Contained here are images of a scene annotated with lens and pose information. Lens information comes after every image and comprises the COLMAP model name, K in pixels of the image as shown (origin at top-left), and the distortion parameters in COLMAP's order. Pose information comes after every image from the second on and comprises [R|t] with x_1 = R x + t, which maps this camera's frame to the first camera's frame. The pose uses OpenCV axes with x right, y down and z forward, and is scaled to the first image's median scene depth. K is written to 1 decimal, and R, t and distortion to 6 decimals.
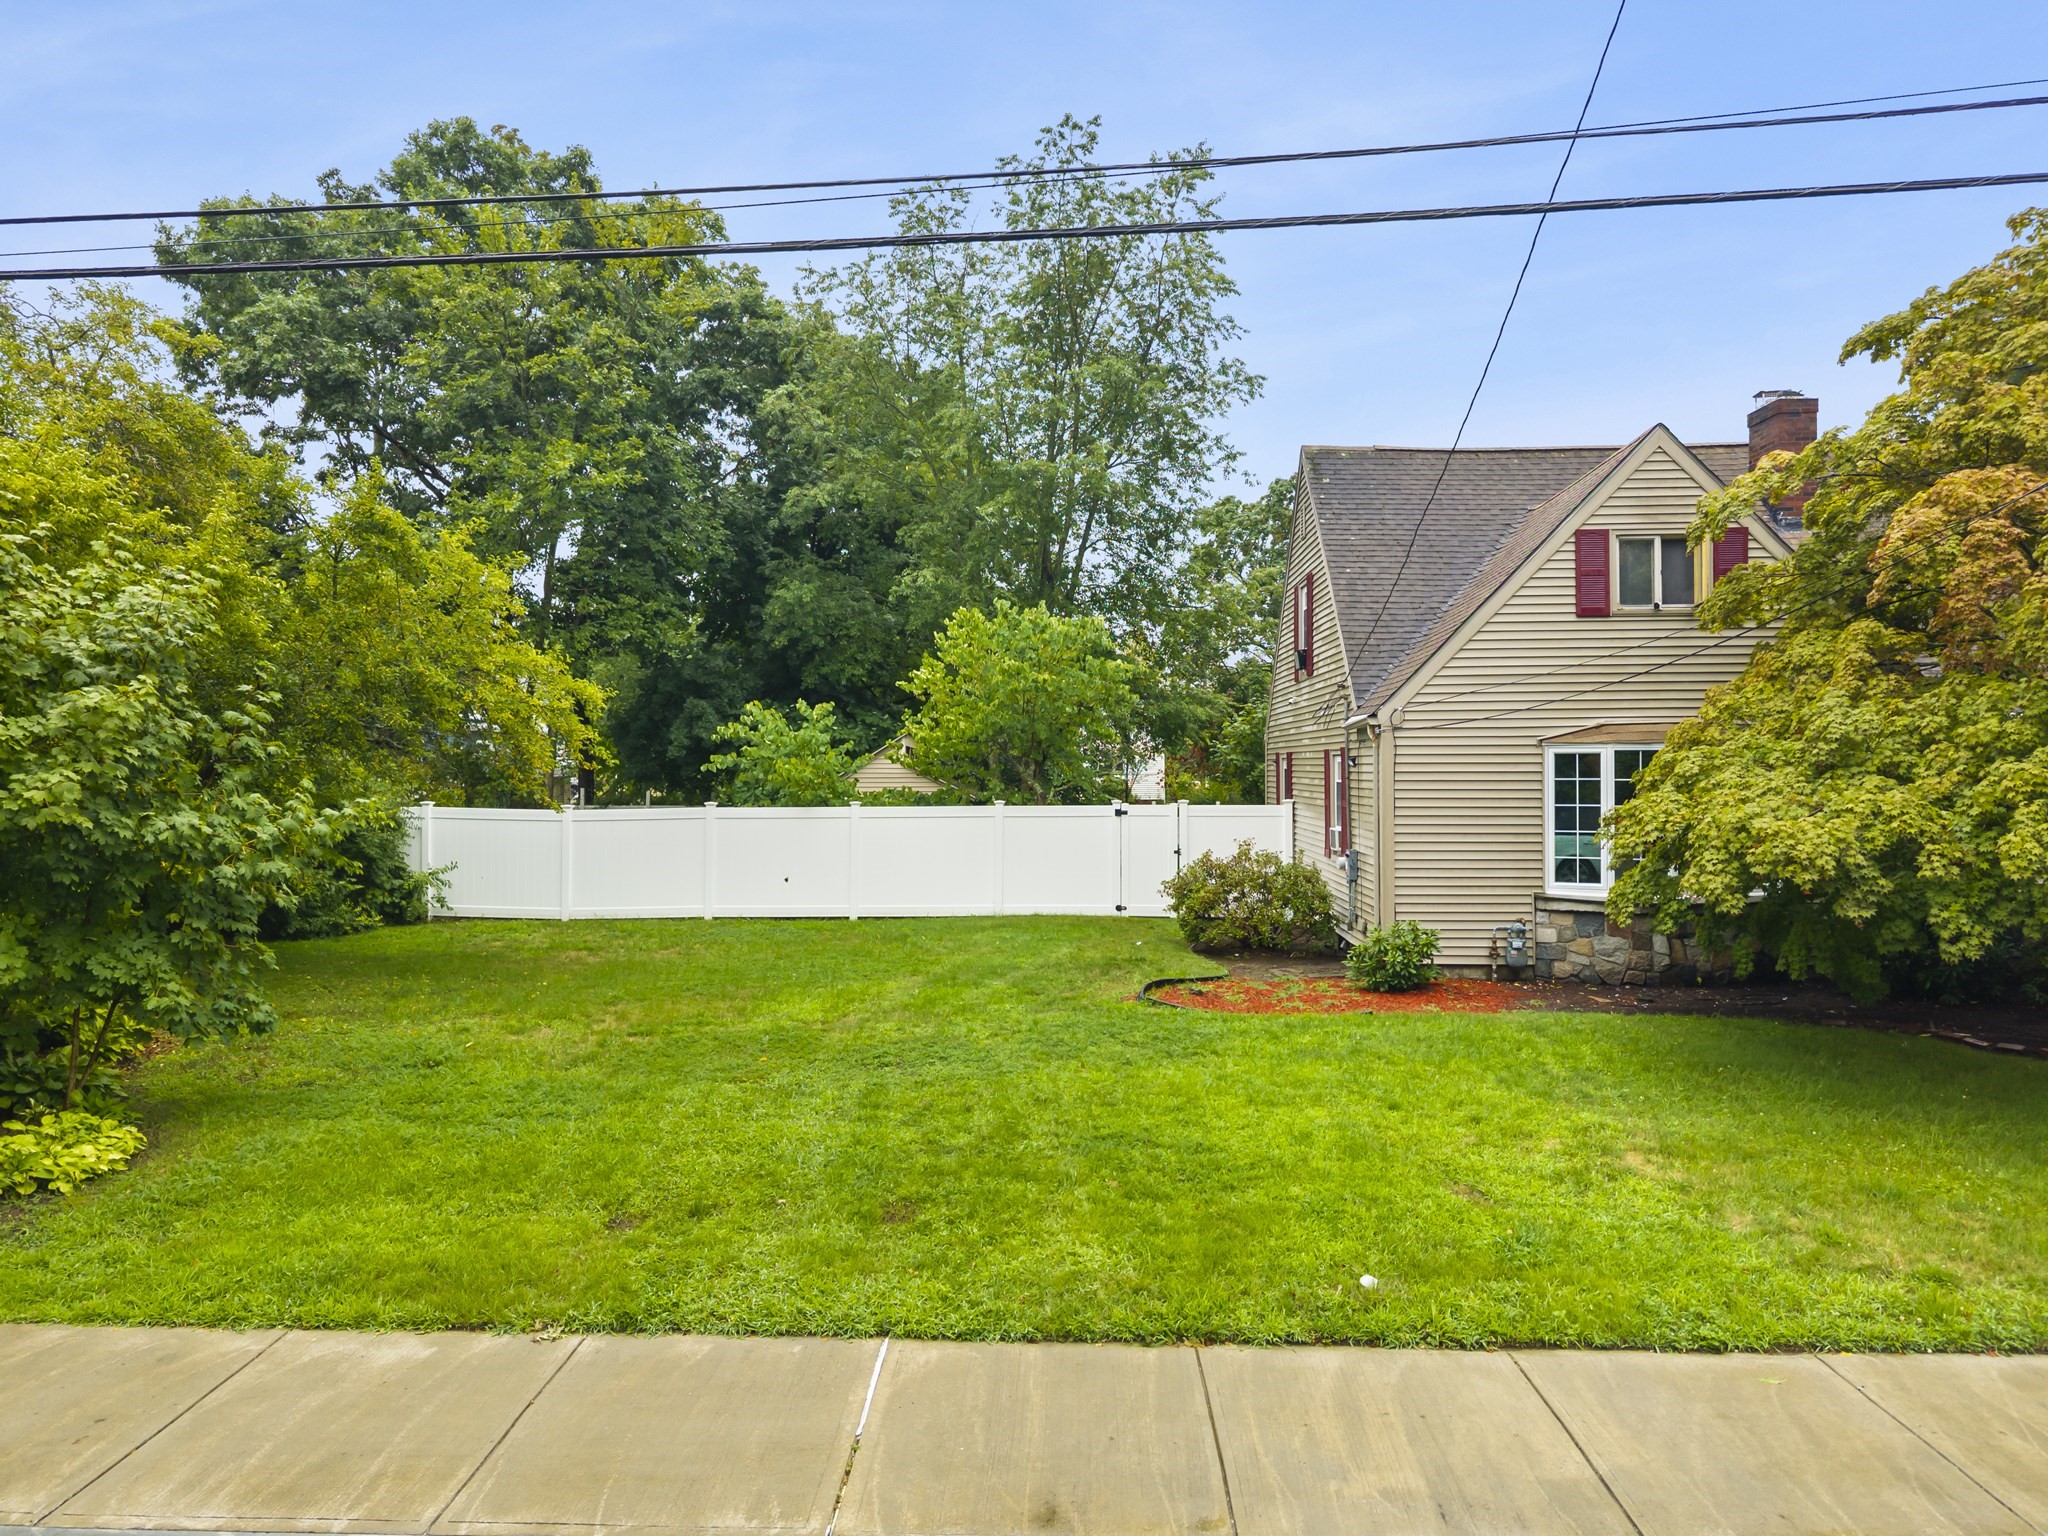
lens RADIAL K [[1441.7, 0, 1024.0], [0, 1441.7, 768.0], [0, 0, 1]] dist [0.085132, -0.062322]
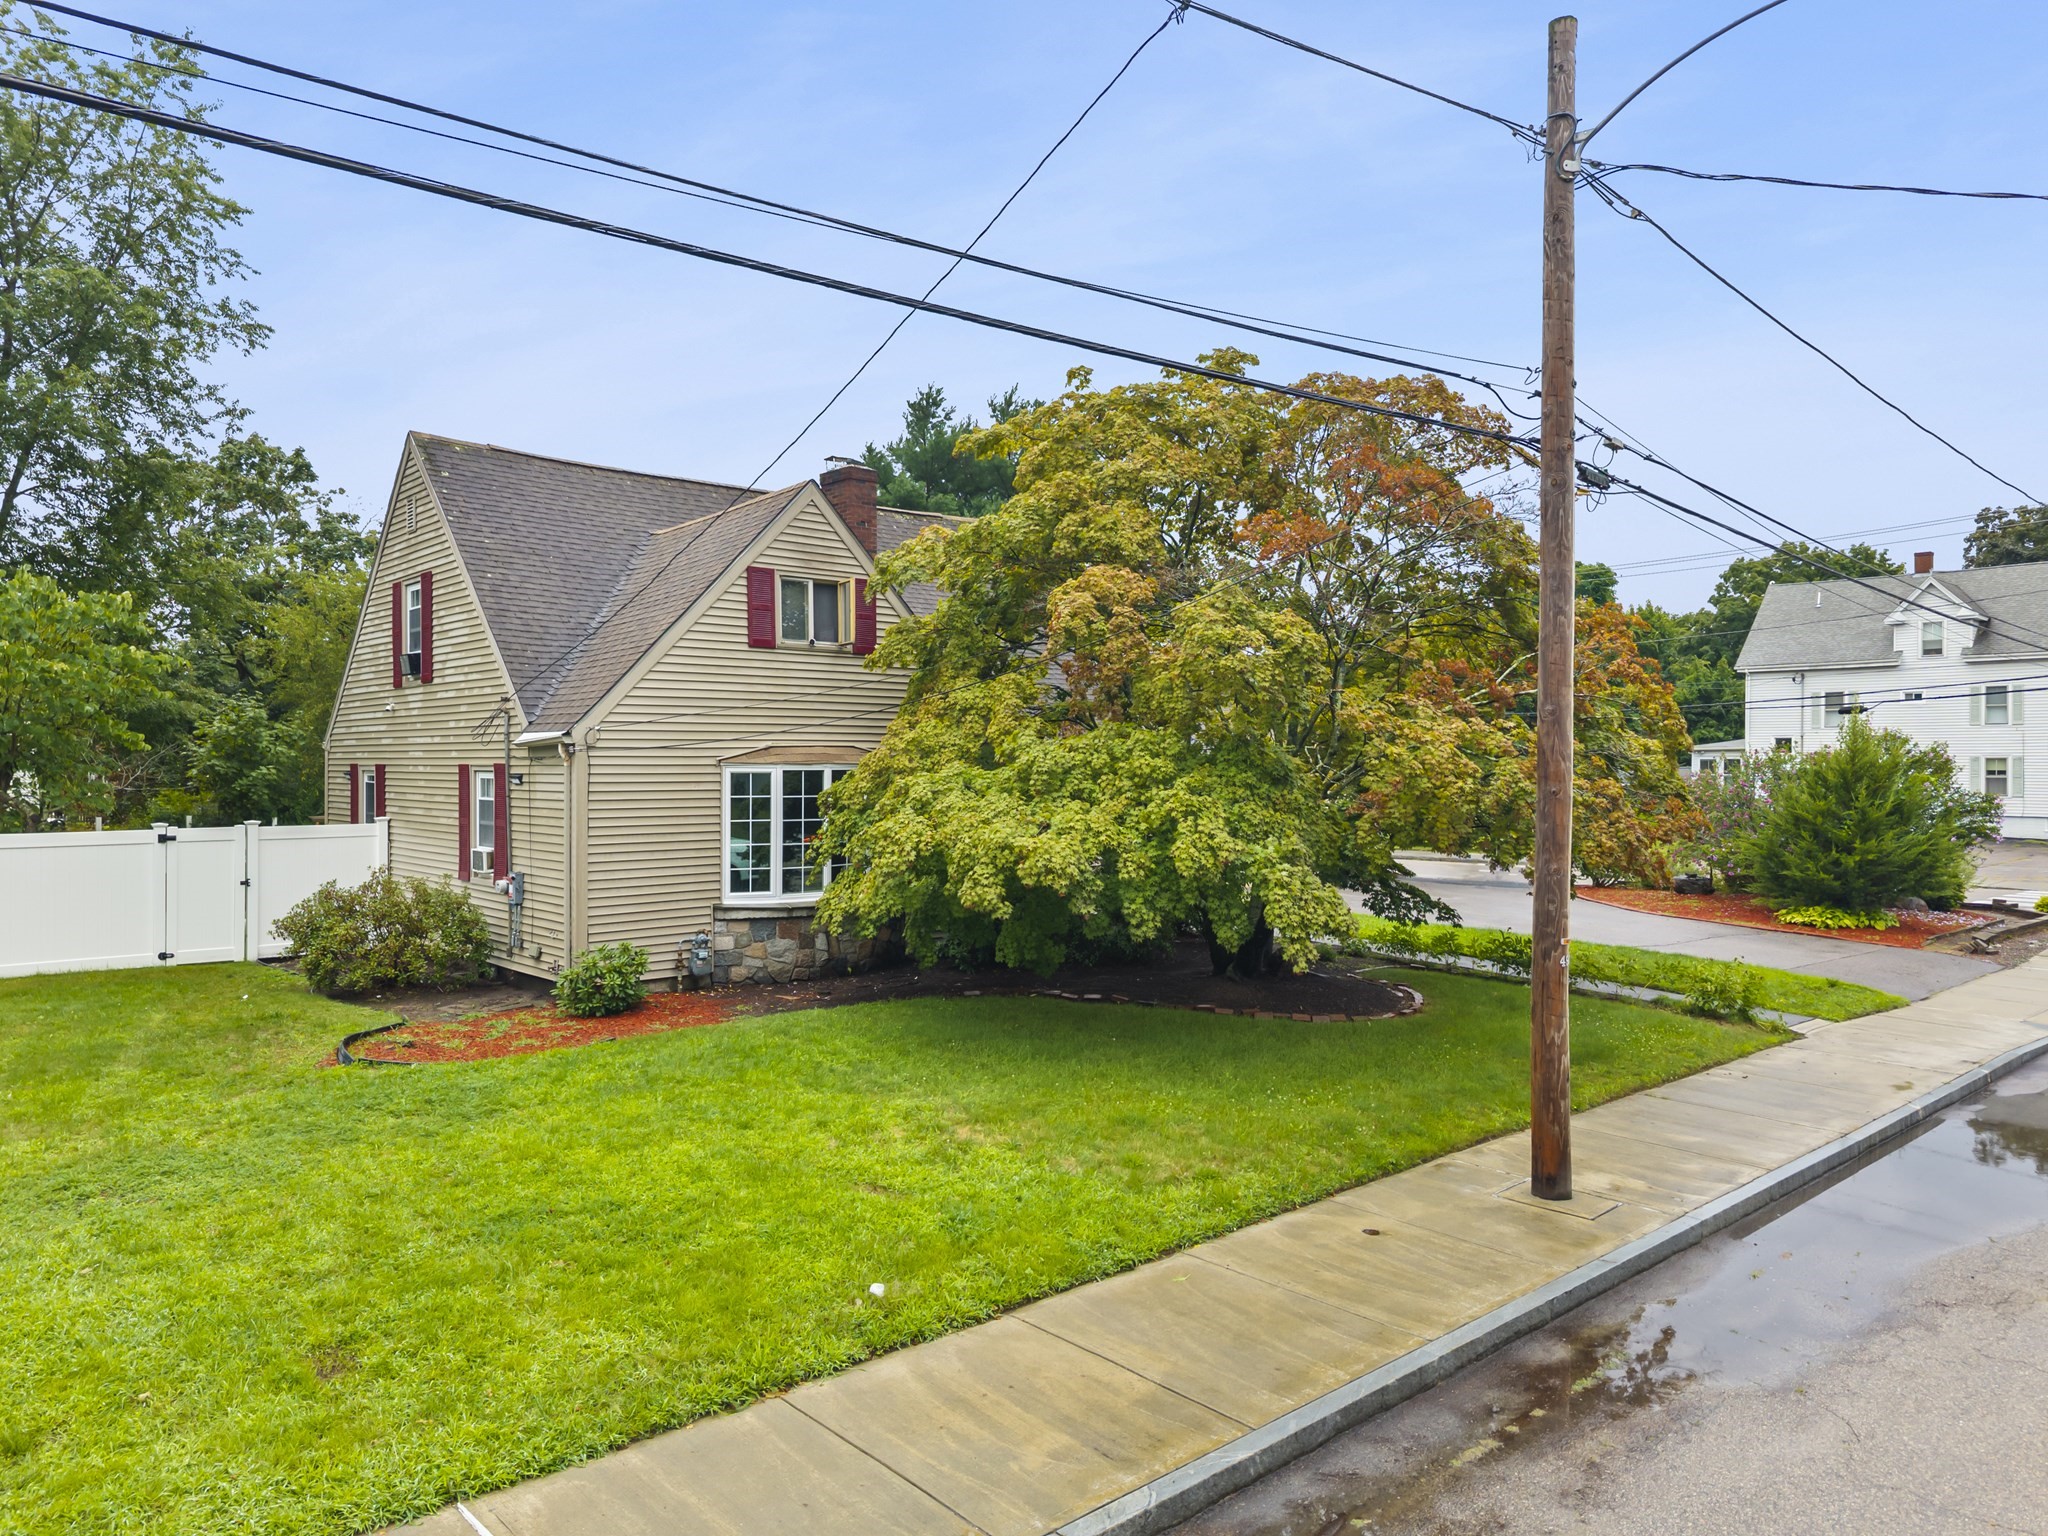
lens RADIAL K [[1458.1, 0, 1024.0], [0, 1458.1, 768.0], [0, 0, 1]] dist [0.050692, -0.007665]
pose [[0.713061, -0.000834, 0.701102, -0.348152], [-0.003599, 0.999982, 0.004850, -0.028862], [-0.701093, -0.005981, 0.713045, 0.123450]]
